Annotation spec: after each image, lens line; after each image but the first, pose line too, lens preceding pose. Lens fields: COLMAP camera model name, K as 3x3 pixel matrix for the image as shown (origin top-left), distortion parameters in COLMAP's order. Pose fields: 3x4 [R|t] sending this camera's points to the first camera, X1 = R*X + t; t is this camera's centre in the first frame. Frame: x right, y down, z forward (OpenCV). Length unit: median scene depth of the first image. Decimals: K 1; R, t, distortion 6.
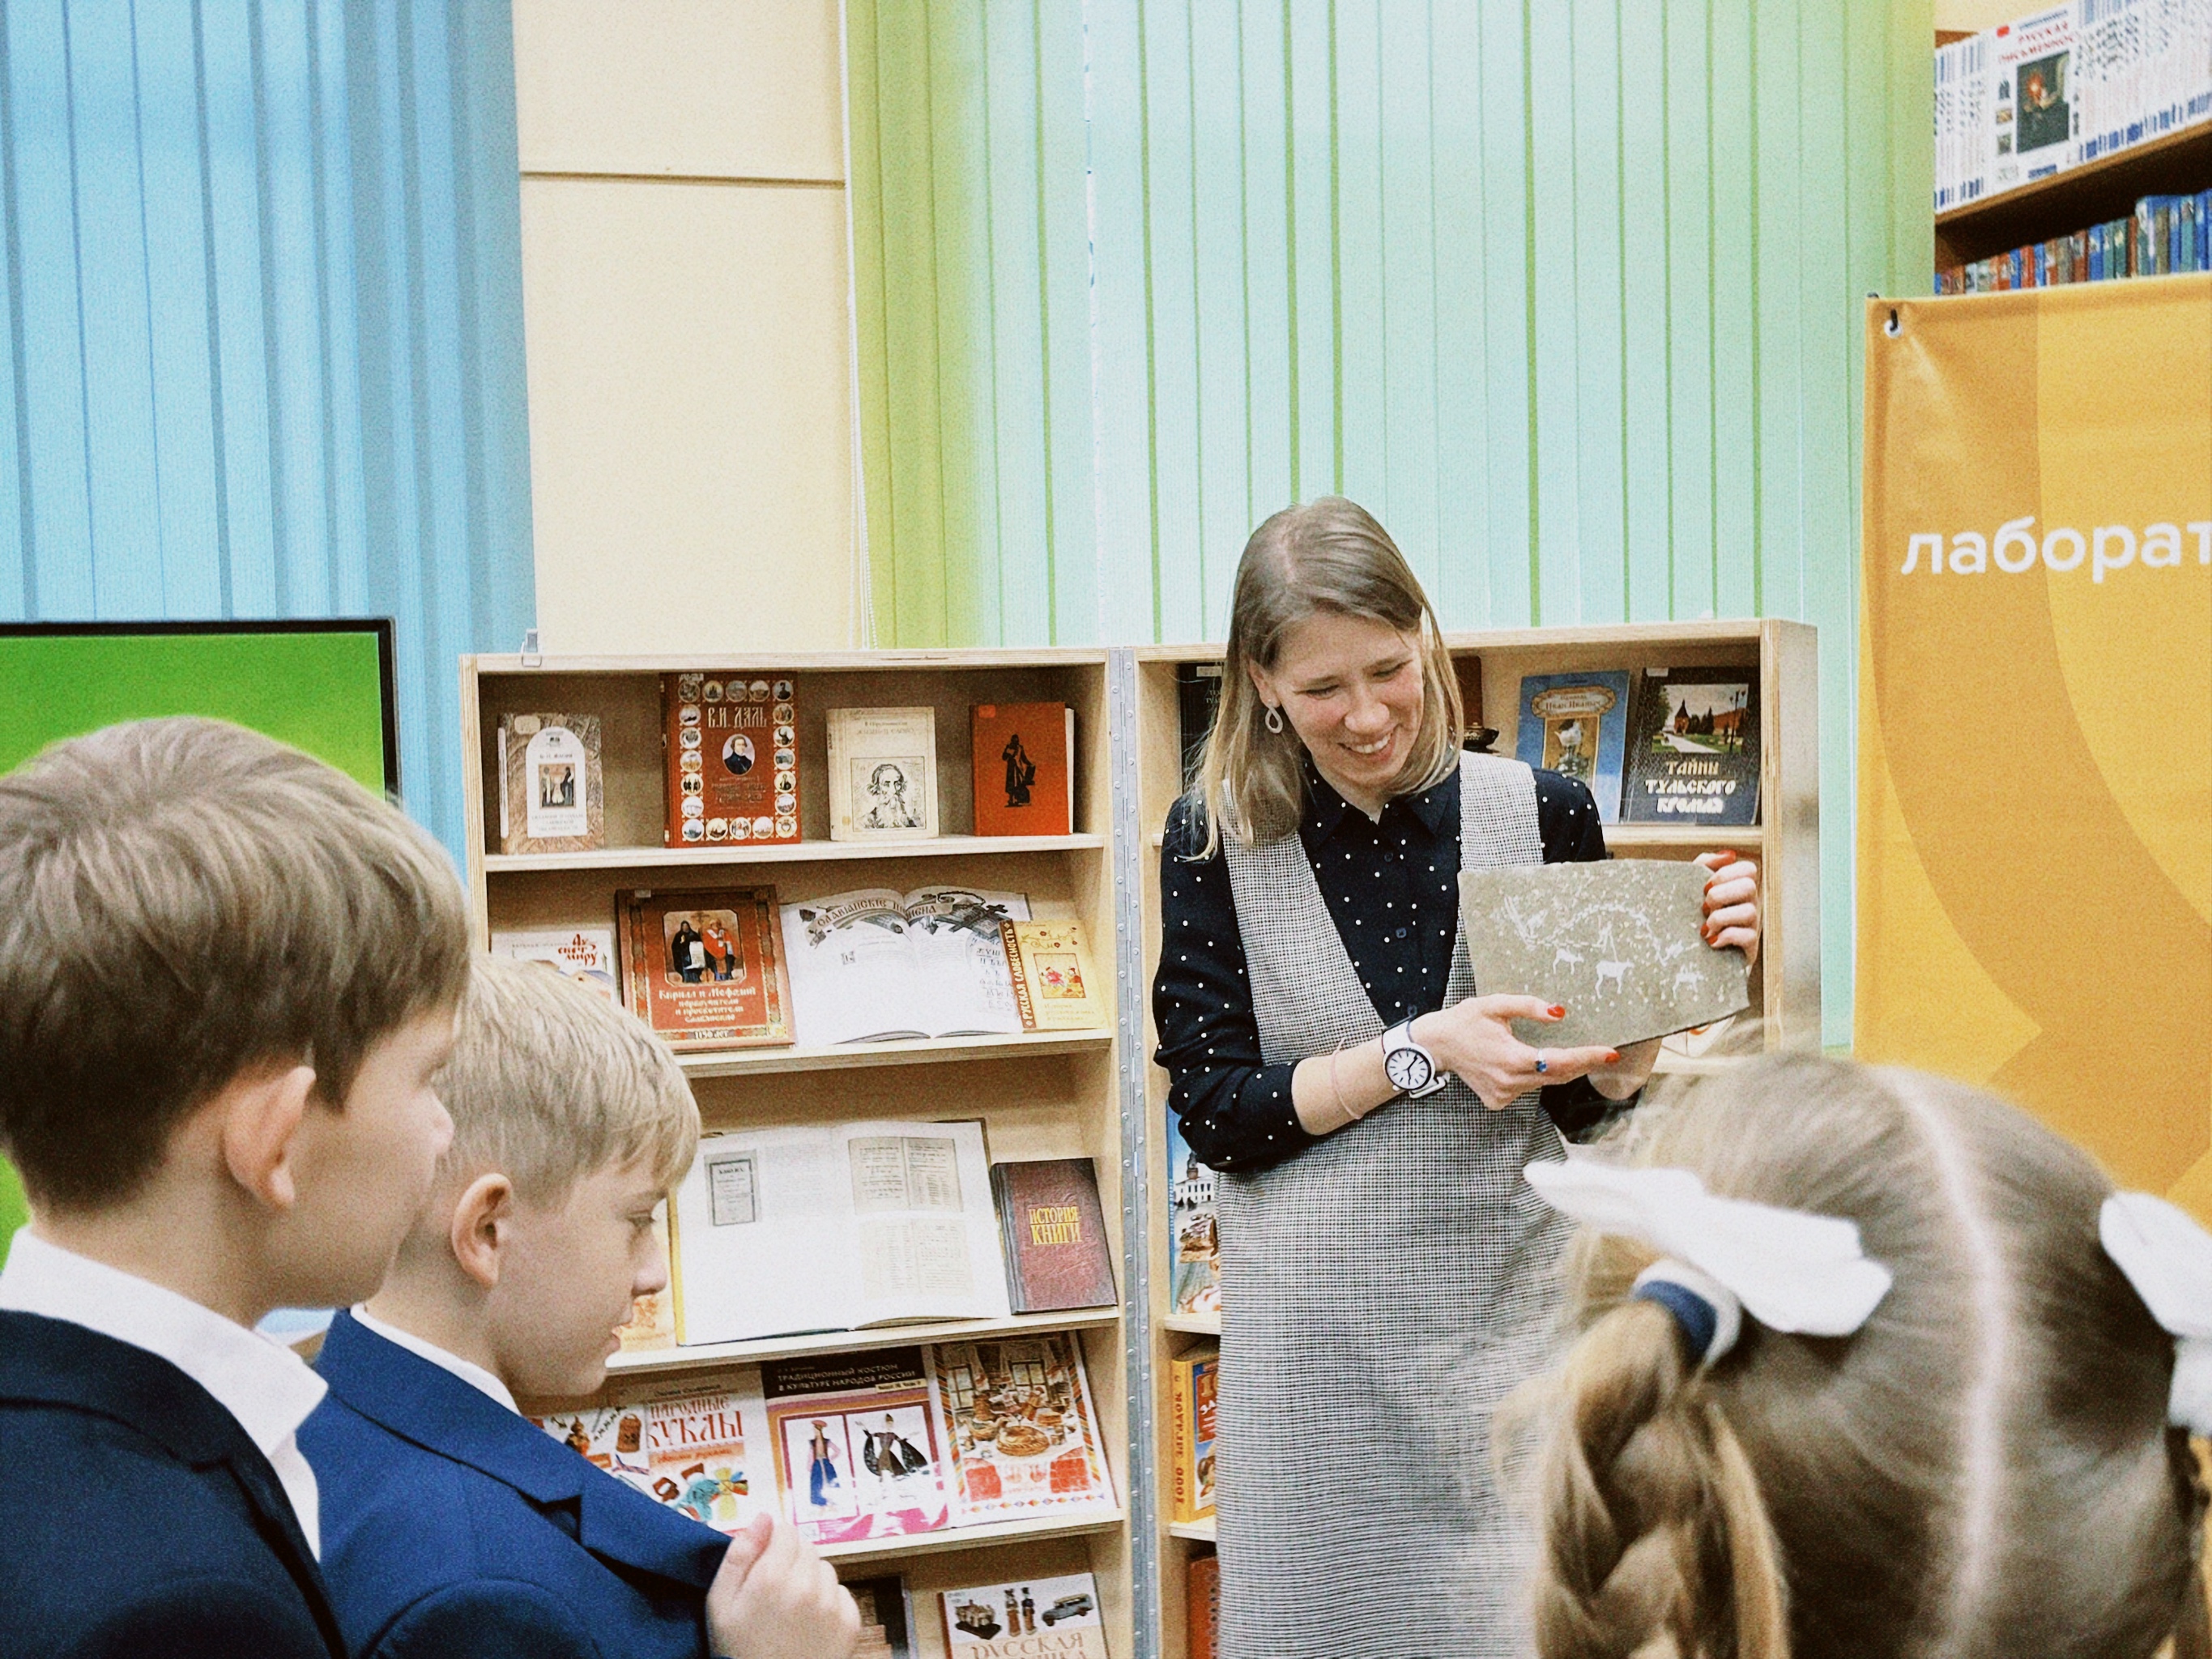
lens RADIAL K [[2364.9, 0, 1110.1], [0, 2364.9, 829.5], [0, 0, 1]] dist [0.033372, 0.000000]
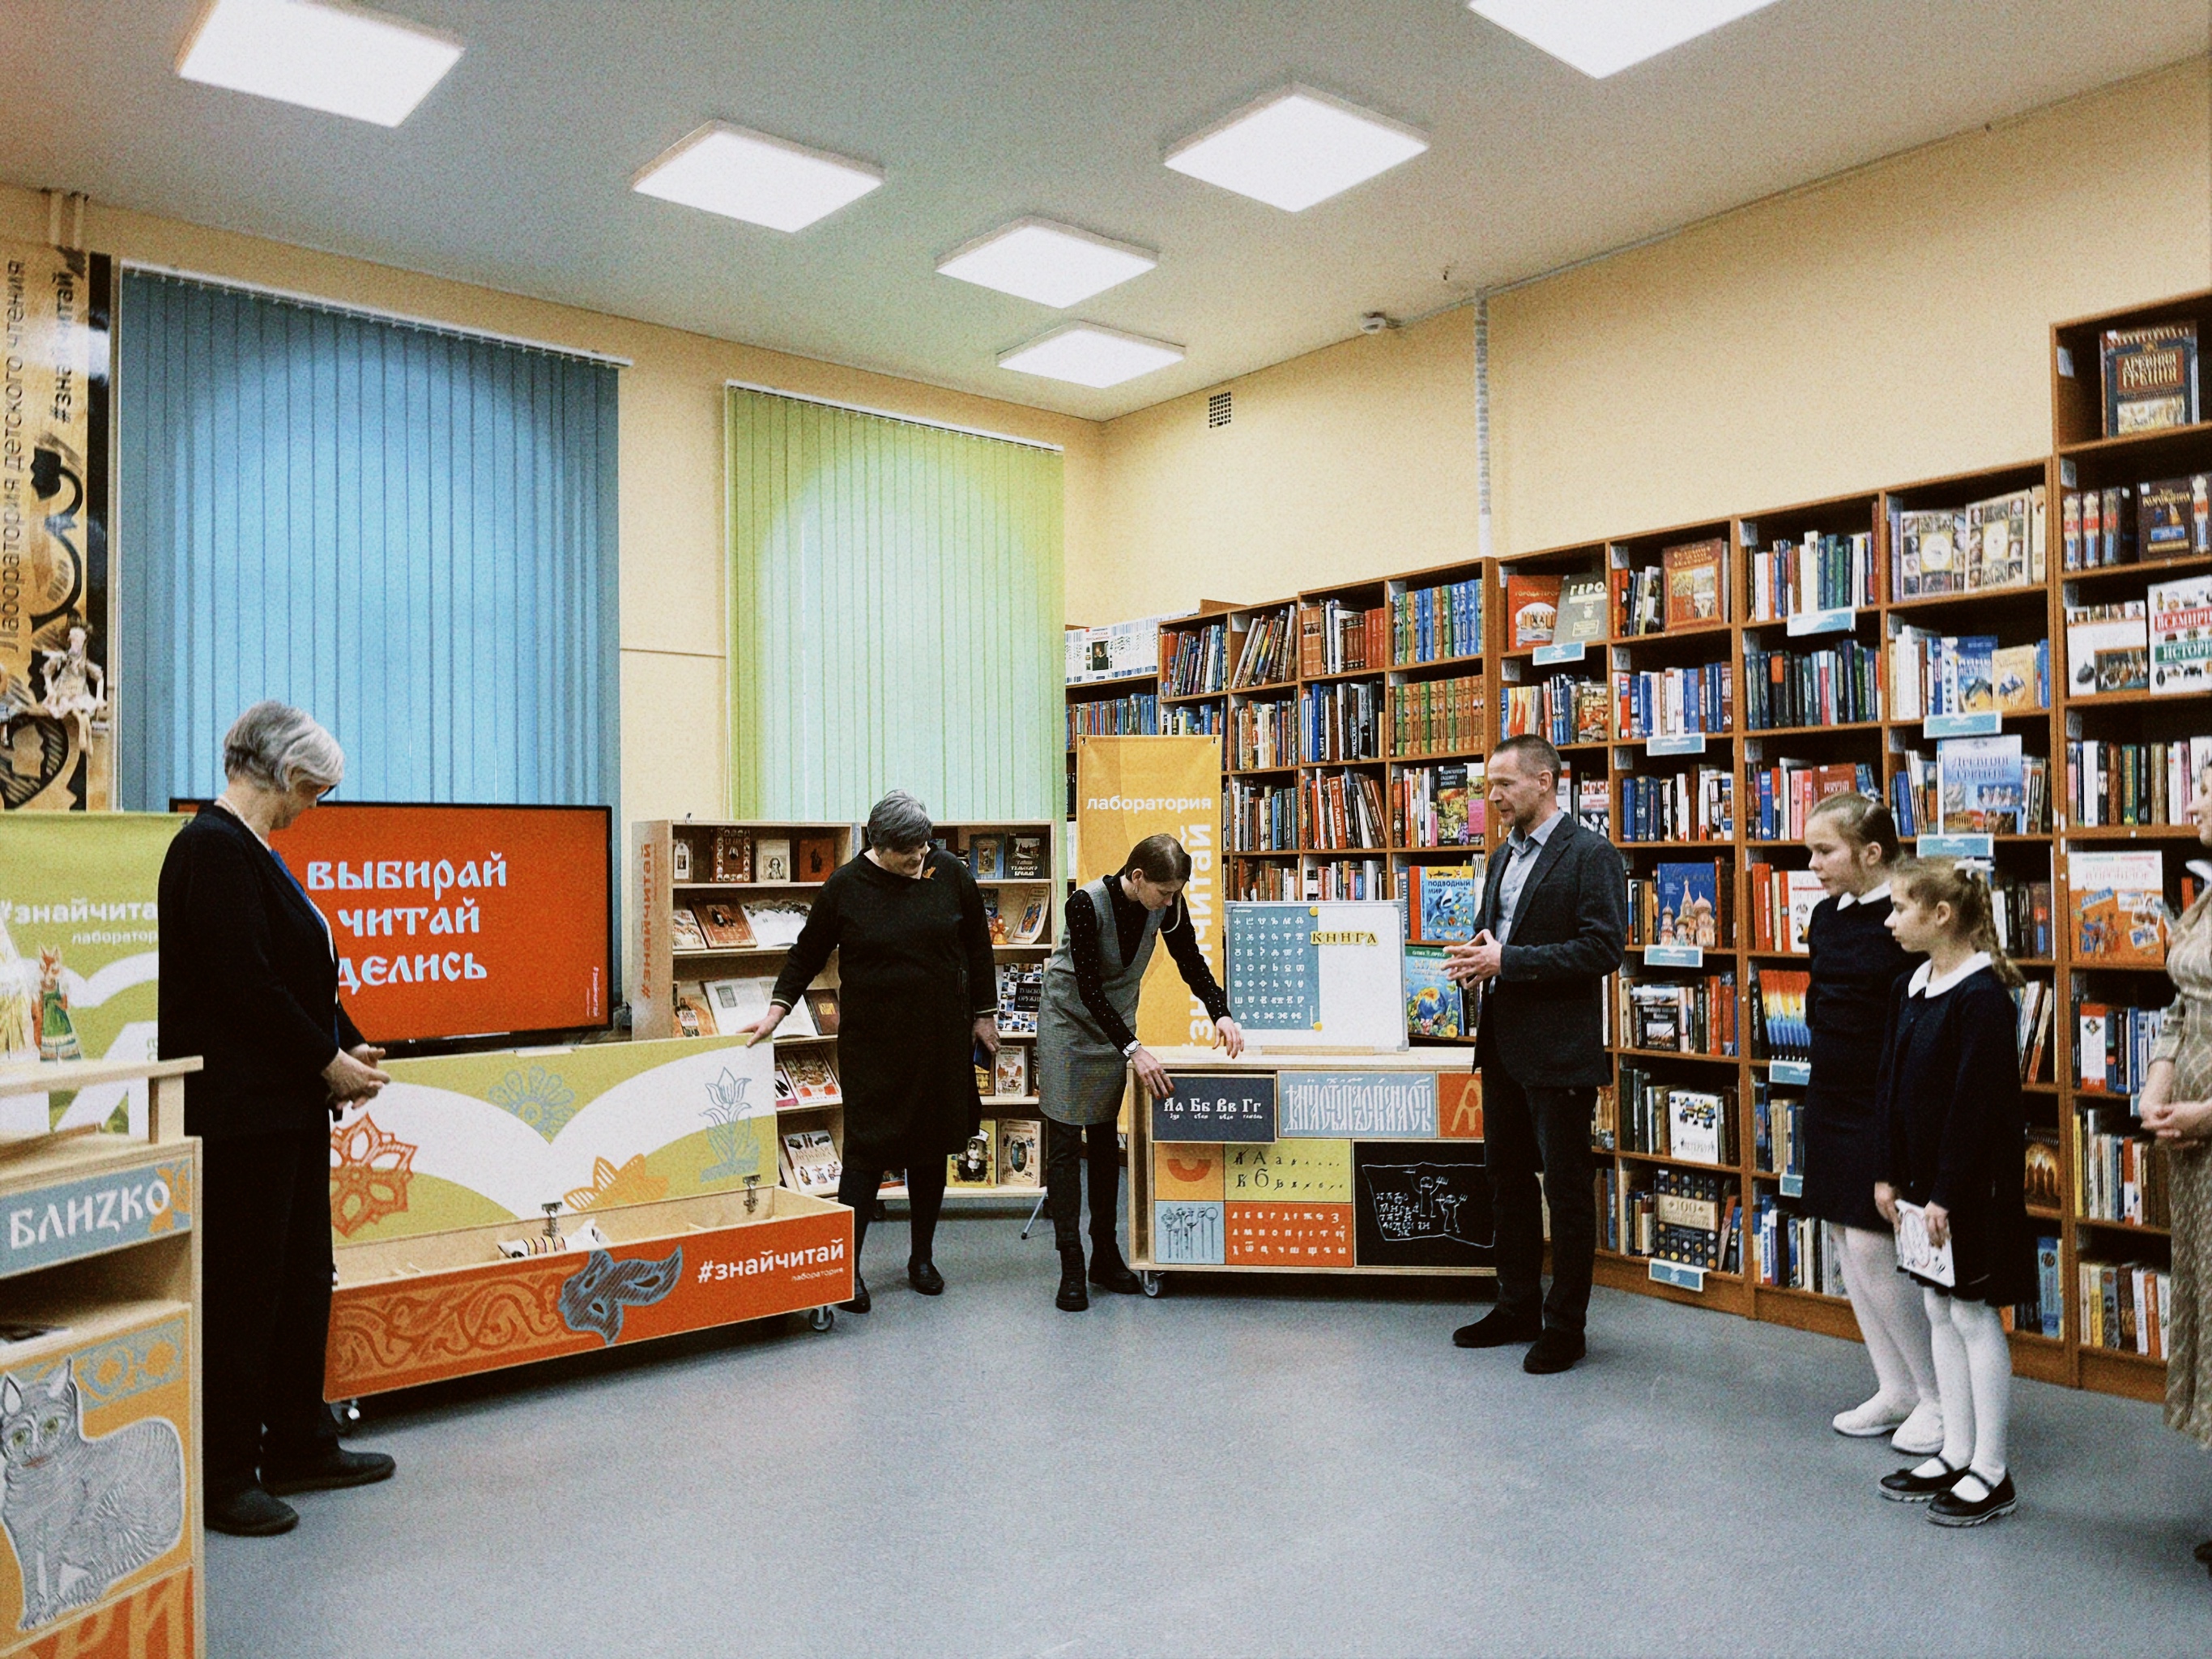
lens RADIAL K [[1673.7, 0, 1124.4], [0, 1673.7, 851.7], [0, 0, 1]] dist [0.041850, -0.063003]
pose [[0.900232, 0.021407, 0.434884, -0.628356], [0.007933, 0.997819, -0.065538, 0.109005], [-0.435339, 0.062449, 0.898098, -1.144428]]
